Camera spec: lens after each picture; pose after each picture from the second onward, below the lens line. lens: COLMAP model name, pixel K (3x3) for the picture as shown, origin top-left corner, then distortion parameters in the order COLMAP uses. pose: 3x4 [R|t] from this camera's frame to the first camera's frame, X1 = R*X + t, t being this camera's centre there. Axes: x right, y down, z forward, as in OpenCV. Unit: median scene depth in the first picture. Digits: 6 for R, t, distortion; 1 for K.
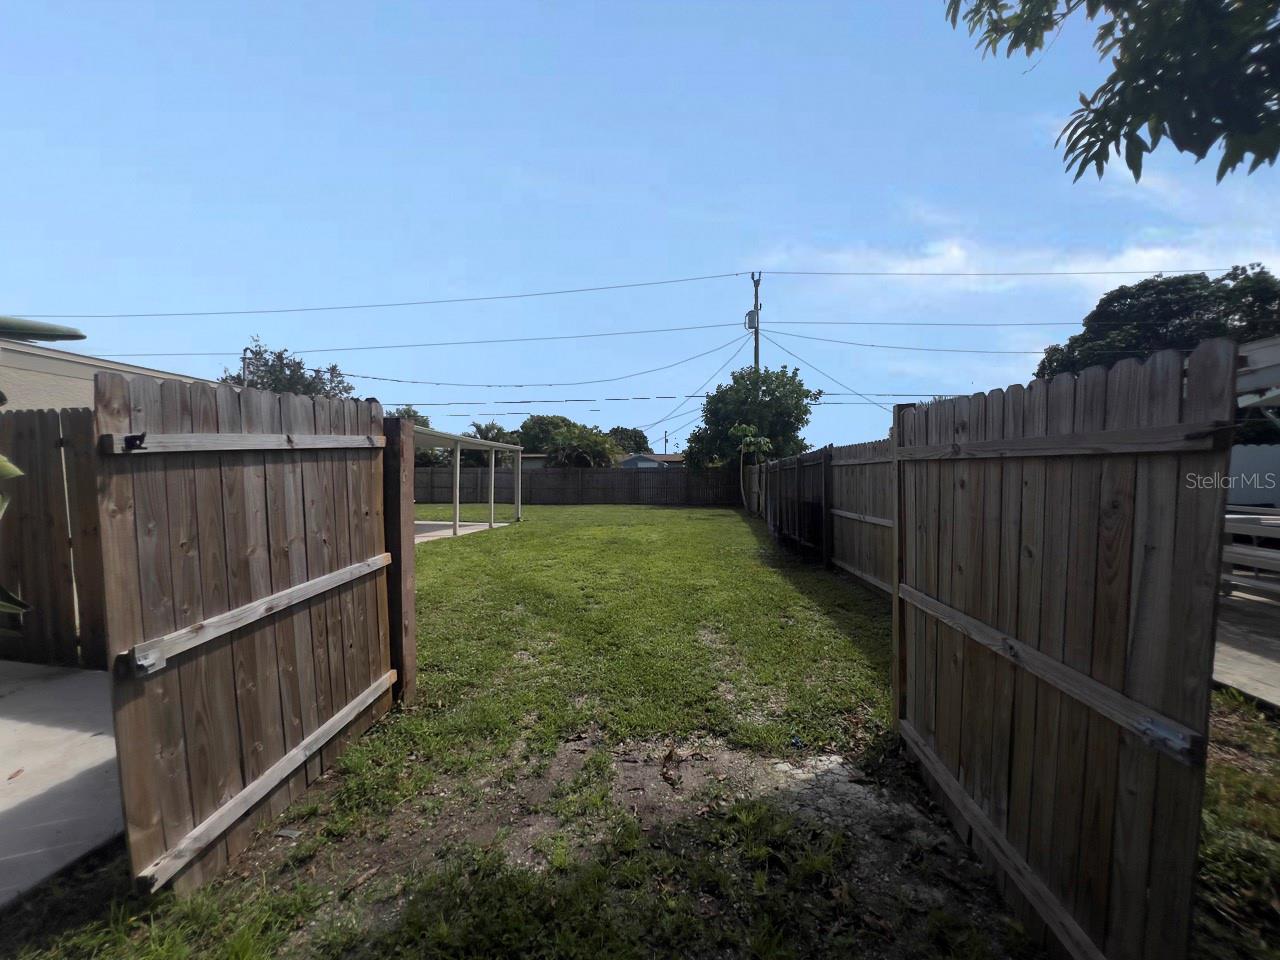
lens RADIAL K [[486.0, 0, 640.0], [0, 486.0, 480.0], [0, 0, 1]] dist [-0.020928, -0.000022]
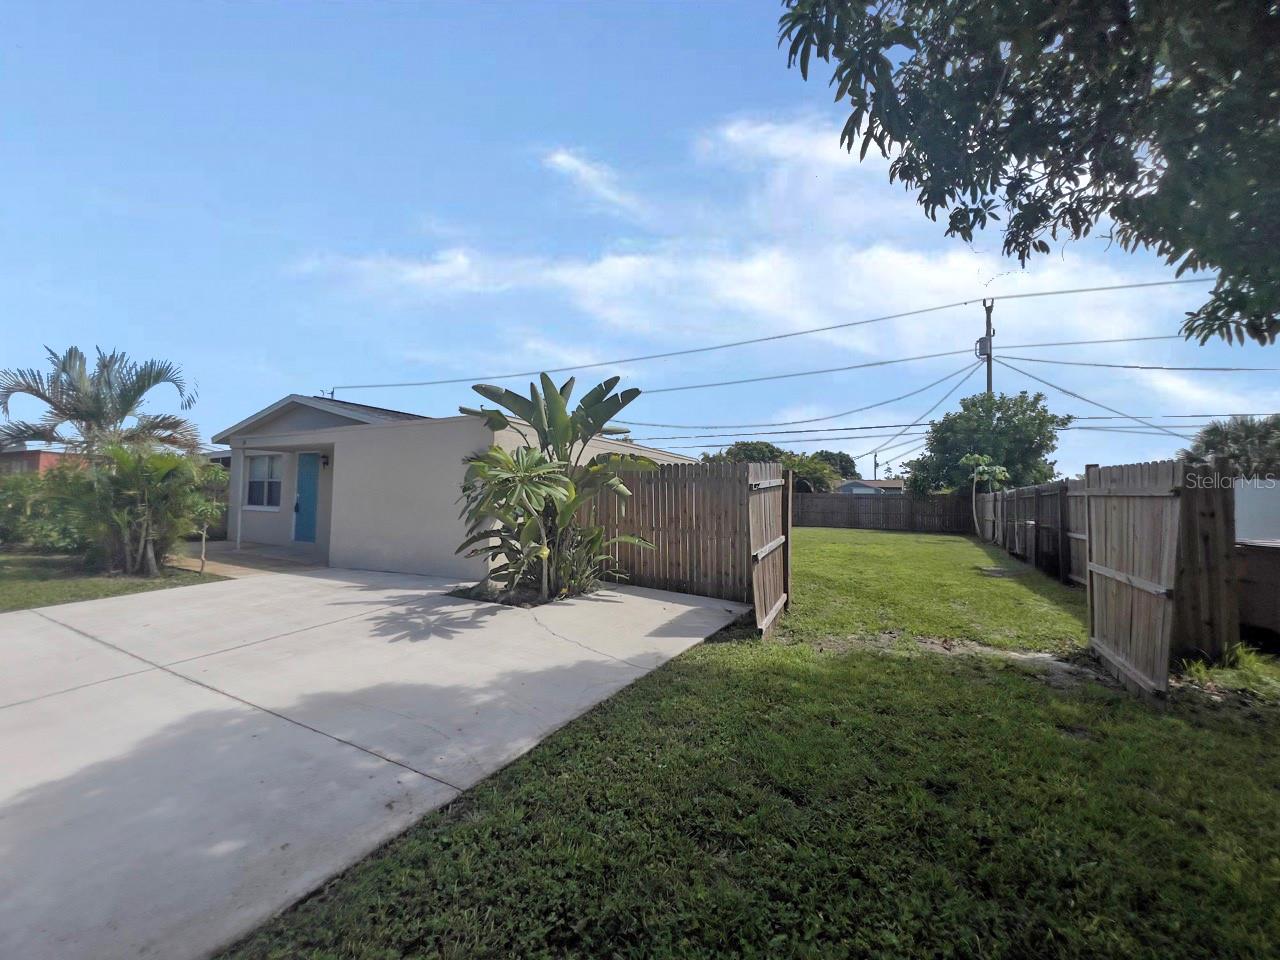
lens RADIAL K [[486.0, 0, 640.0], [0, 486.0, 480.0], [0, 0, 1]] dist [-0.020928, -0.000022]
pose [[0.924199, 0.007789, -0.381832, -0.044574], [-0.026269, 0.998721, -0.043209, 0.003252], [0.381007, 0.049964, 0.923221, -0.170416]]
